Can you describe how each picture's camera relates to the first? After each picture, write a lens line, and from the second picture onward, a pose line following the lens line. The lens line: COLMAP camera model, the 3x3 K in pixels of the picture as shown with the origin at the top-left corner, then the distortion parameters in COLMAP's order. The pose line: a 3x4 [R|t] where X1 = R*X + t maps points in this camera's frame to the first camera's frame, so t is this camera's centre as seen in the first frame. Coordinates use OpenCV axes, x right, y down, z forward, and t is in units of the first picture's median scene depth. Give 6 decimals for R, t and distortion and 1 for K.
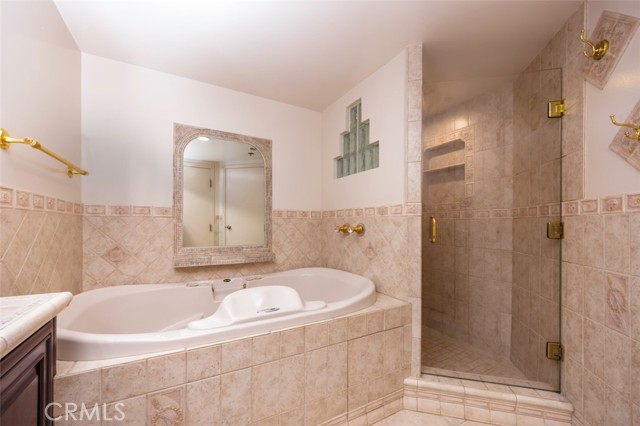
lens RADIAL K [[248.9, 0, 302.5], [0, 248.9, 225.8], [0, 0, 1]] dist [0.000505, -0.000005]
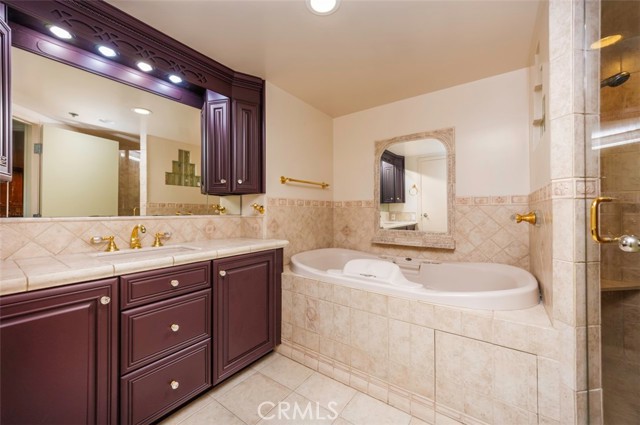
lens RADIAL K [[245.2, 0, 320.0], [0, 245.2, 212.5], [0, 0, 1]] dist [0.000546, 0.000107]
pose [[0.437597, -0.001749, -0.899170, 0.652699], [-0.001623, 0.999995, -0.002735, -0.000302], [0.899170, 0.002657, 0.437592, 0.120986]]
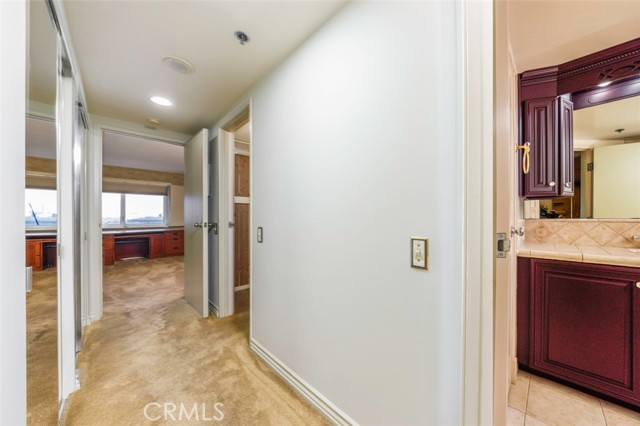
lens RADIAL K [[224.2, 0, 352.1], [0, 224.2, 214.8], [0, 0, 1]] dist [-0.002002, -0.000148]
pose [[-0.939883, 0.000386, -0.341496, 1.644302], [-0.000680, 0.999995, 0.003003, -0.018331], [0.341496, 0.003055, -0.939878, 0.571554]]
